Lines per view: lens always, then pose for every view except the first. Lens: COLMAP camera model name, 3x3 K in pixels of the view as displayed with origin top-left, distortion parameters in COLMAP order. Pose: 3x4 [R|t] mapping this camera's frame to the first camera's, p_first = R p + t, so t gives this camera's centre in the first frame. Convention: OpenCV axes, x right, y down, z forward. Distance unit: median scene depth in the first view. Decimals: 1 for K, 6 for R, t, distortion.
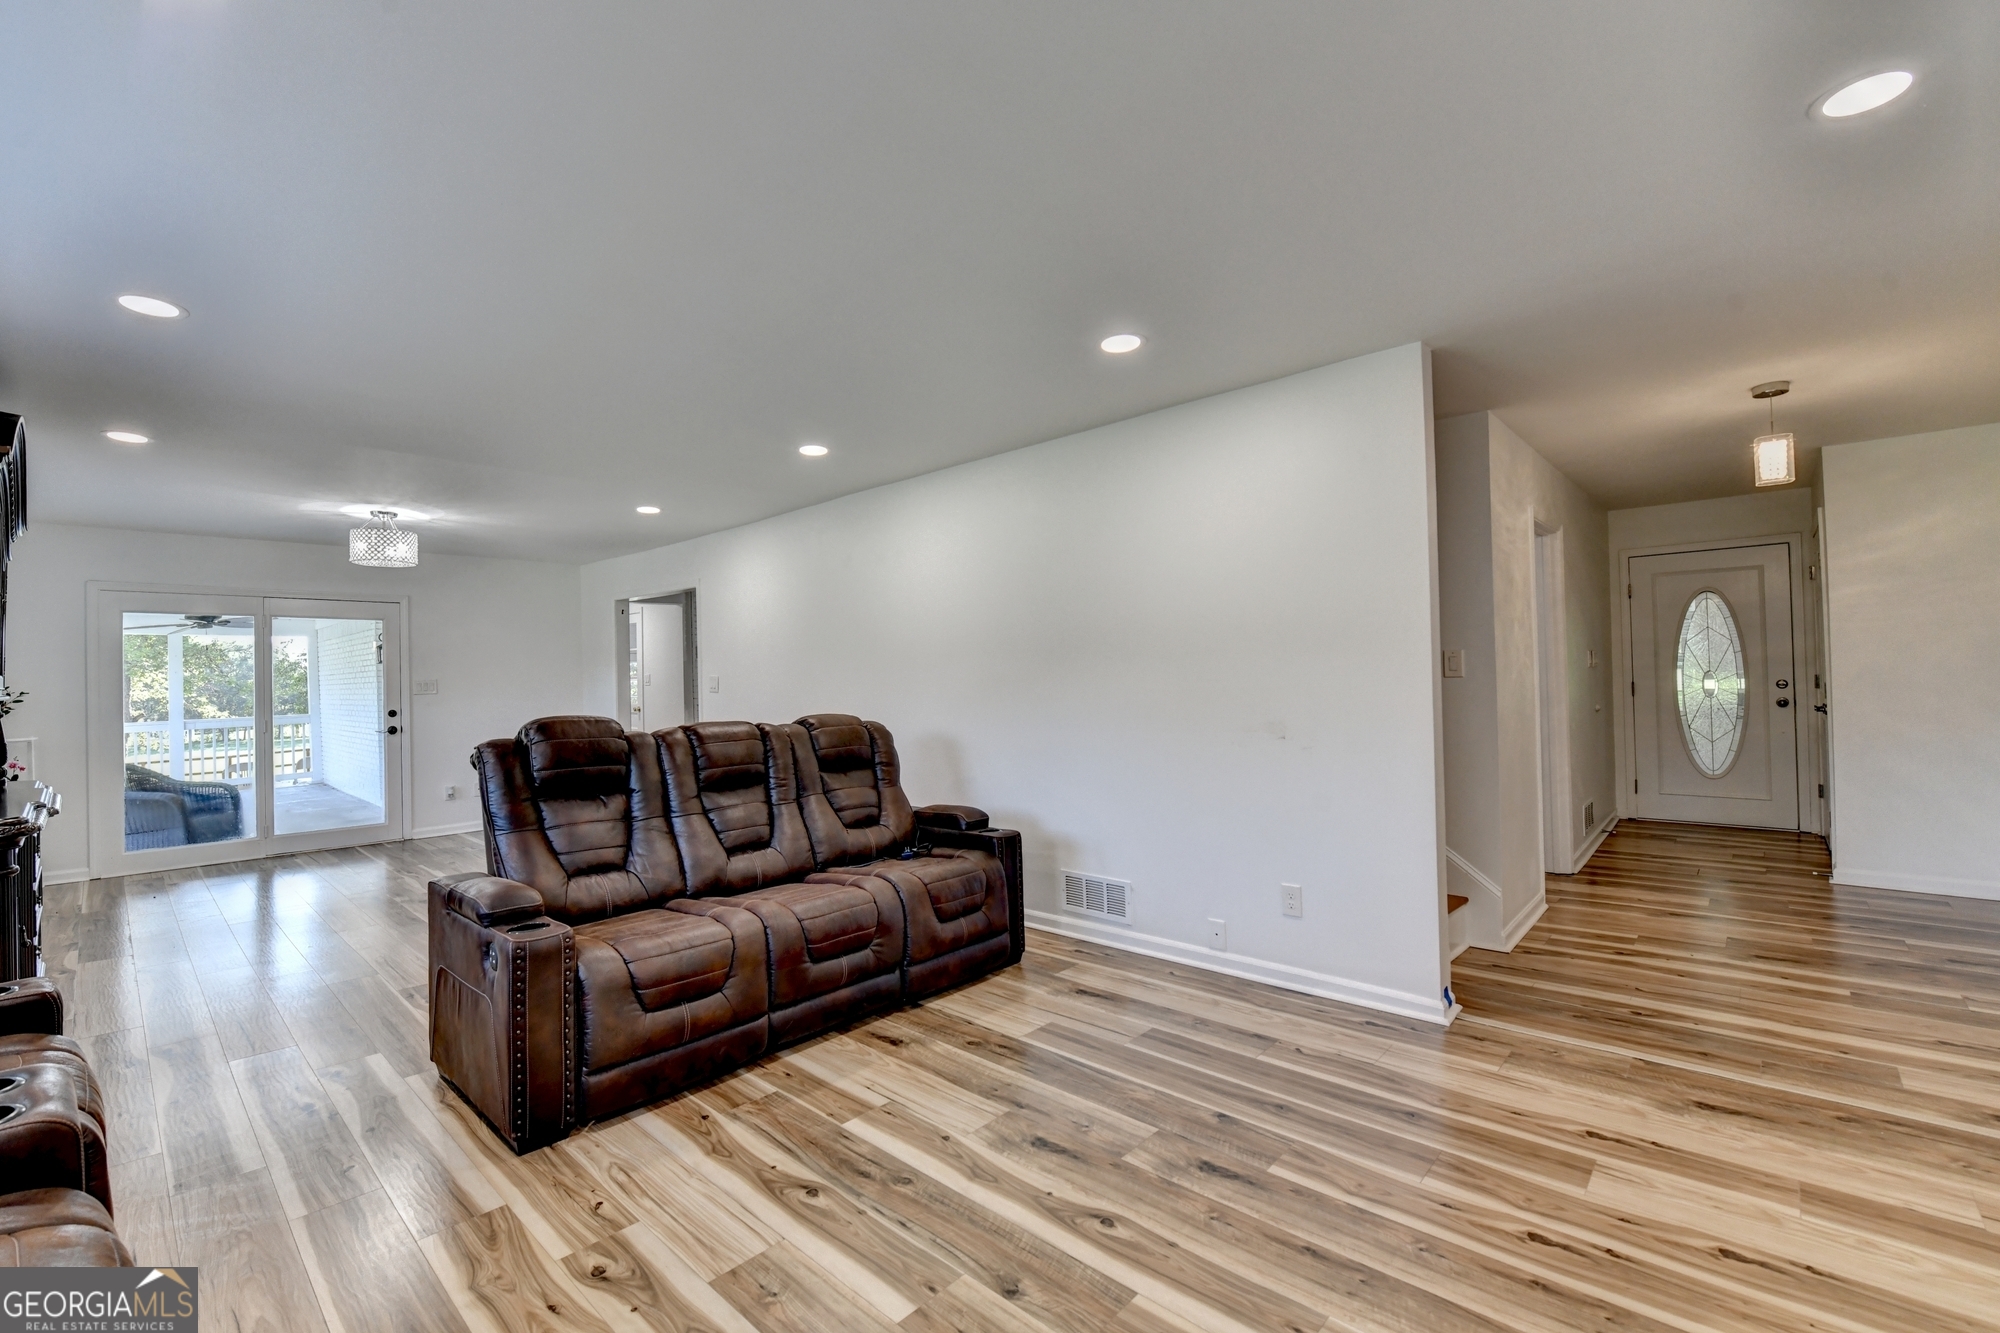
lens RADIAL K [[852.7, 0, 976.9], [0, 852.7, 666.2], [0, 0, 1]] dist [-0.013884, -0.000301]
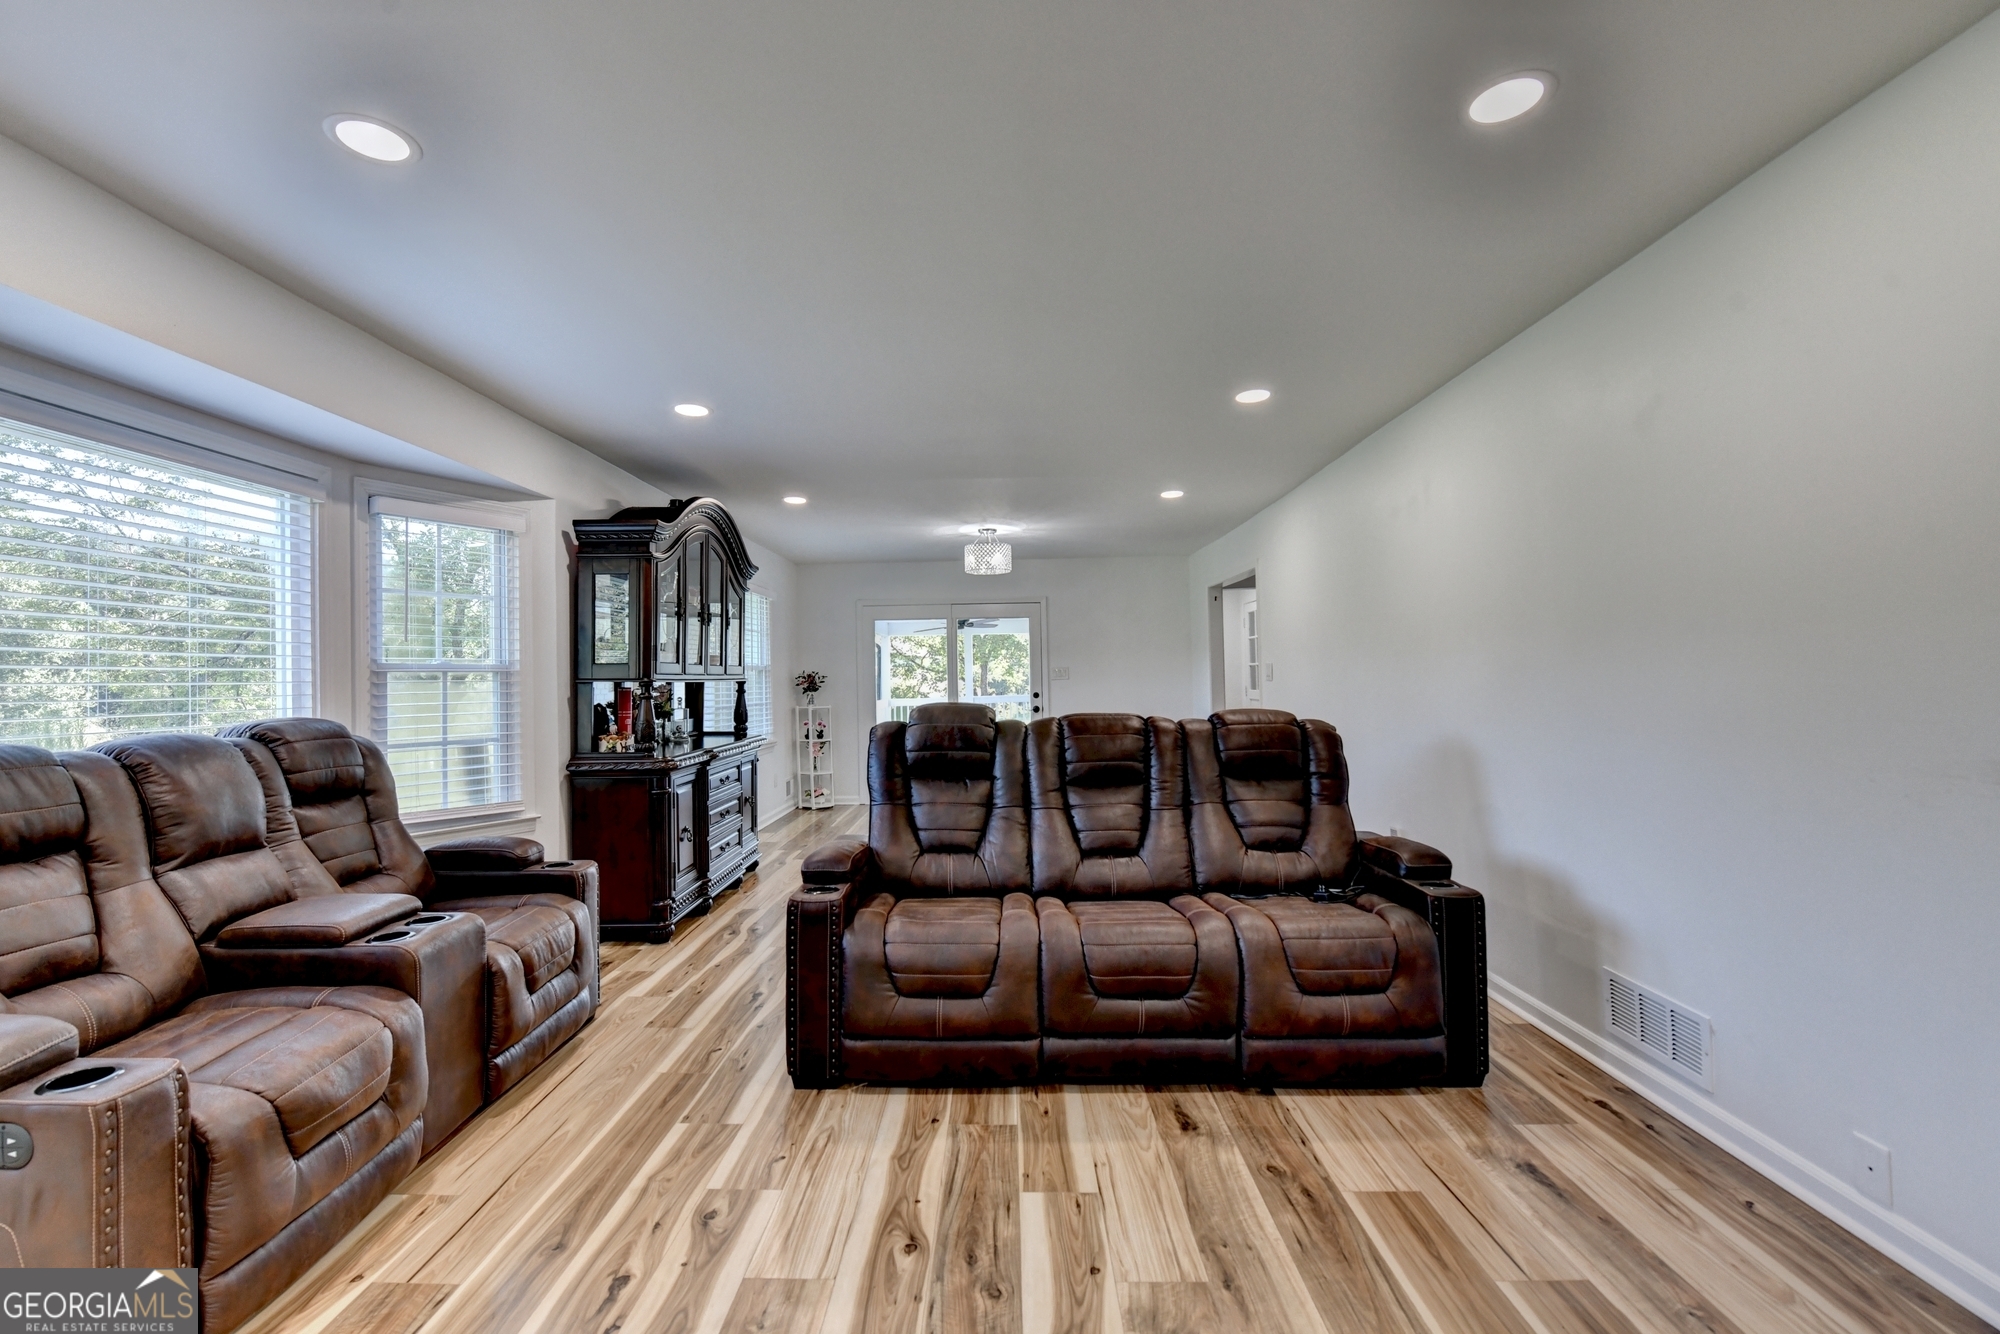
lens RADIAL K [[851.1, 0, 988.1], [0, 851.1, 660.2], [0, 0, 1]] dist [-0.013921, -0.001730]
pose [[0.662844, -0.006714, -0.748728, 0.345785], [0.014553, 0.999886, 0.003917, 0.001815], [0.748616, -0.013493, 0.662866, 0.316672]]
